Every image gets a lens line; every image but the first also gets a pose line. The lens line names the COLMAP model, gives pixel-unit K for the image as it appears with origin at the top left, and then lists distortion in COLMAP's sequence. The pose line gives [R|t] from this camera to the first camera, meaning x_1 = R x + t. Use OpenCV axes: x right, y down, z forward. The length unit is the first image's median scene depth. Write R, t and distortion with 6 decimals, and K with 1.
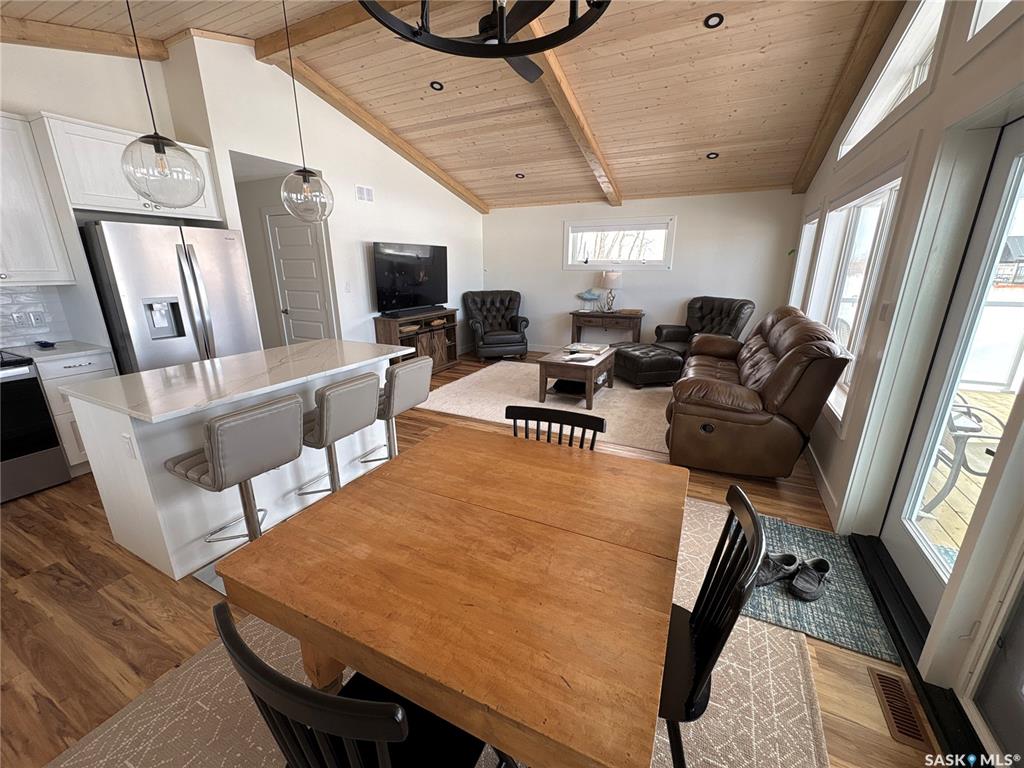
lens RADIAL K [[407.2, 0, 509.6], [0, 407.2, 385.6], [0, 0, 1]] dist [-0.001753, 0.000634]
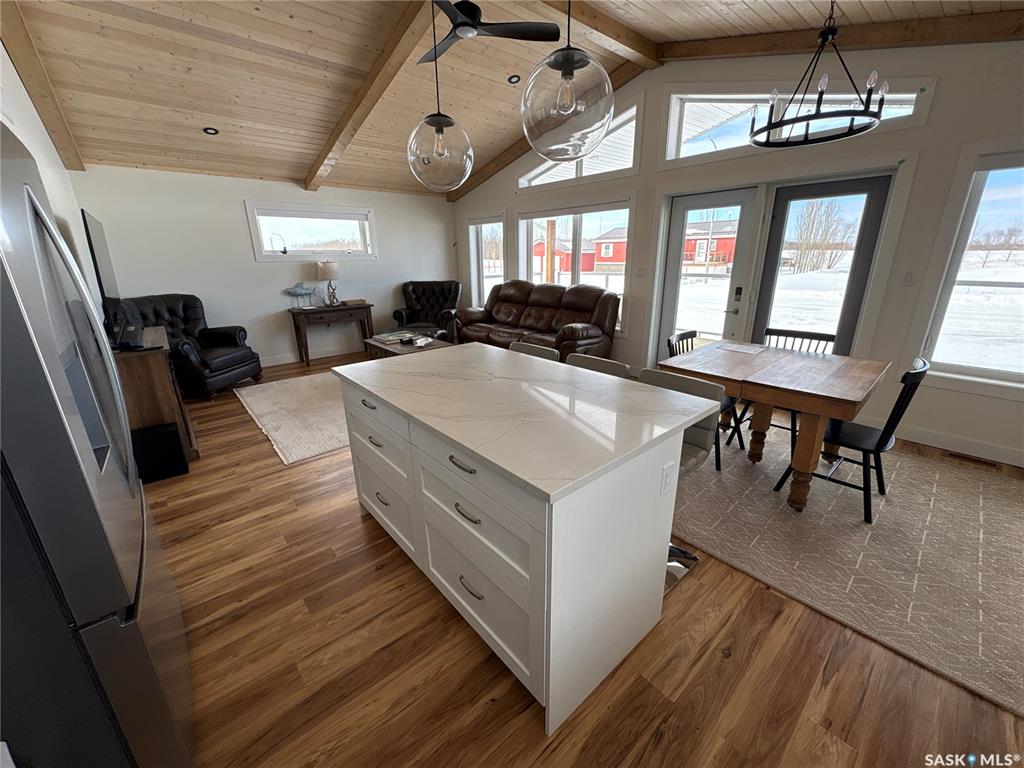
lens RADIAL K [[407.2, 0, 518.2], [0, 407.2, 384.3], [0, 0, 1]] dist [-0.001753, 0.000634]
pose [[0.371626, -0.285938, 0.883252, -0.821662], [0.276018, 0.942397, 0.188951, -0.119168], [-0.886402, 0.173574, 0.429143, 0.435134]]
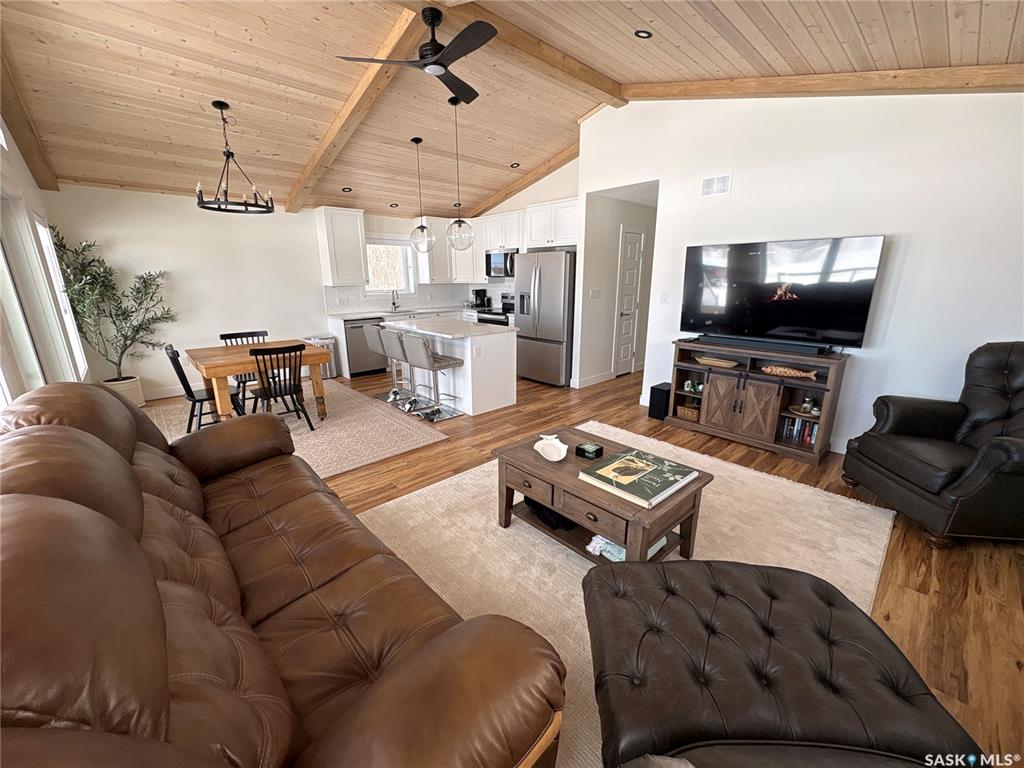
lens RADIAL K [[407.2, 0, 513.0], [0, 407.2, 383.9], [0, 0, 1]] dist [-0.001753, 0.000634]
pose [[-0.350089, 0.238775, -0.905773, 0.798285], [-0.266314, 0.901691, 0.340632, -0.376682], [0.898061, 0.360472, -0.252083, 1.275690]]
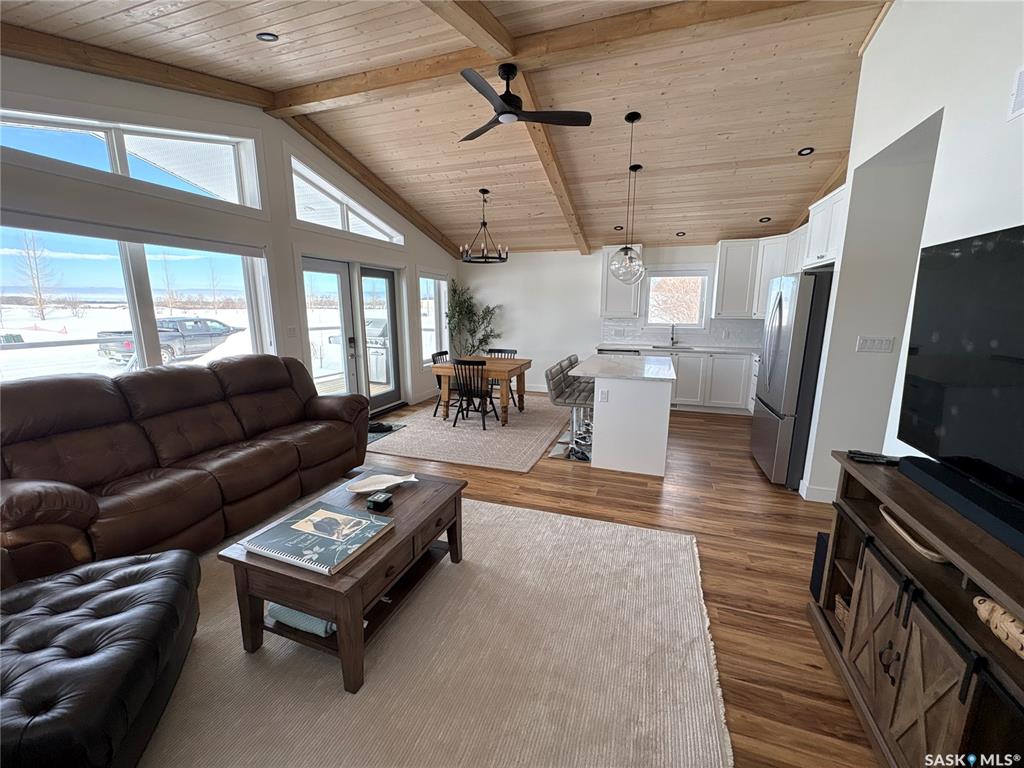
lens RADIAL K [[407.2, 0, 511.3], [0, 407.2, 383.2], [0, 0, 1]] dist [-0.001753, 0.000634]
pose [[-0.991826, 0.016686, -0.126501, 0.099055], [-0.042965, 0.889841, 0.454243, -0.513026], [0.120146, 0.455965, -0.881851, 1.708844]]
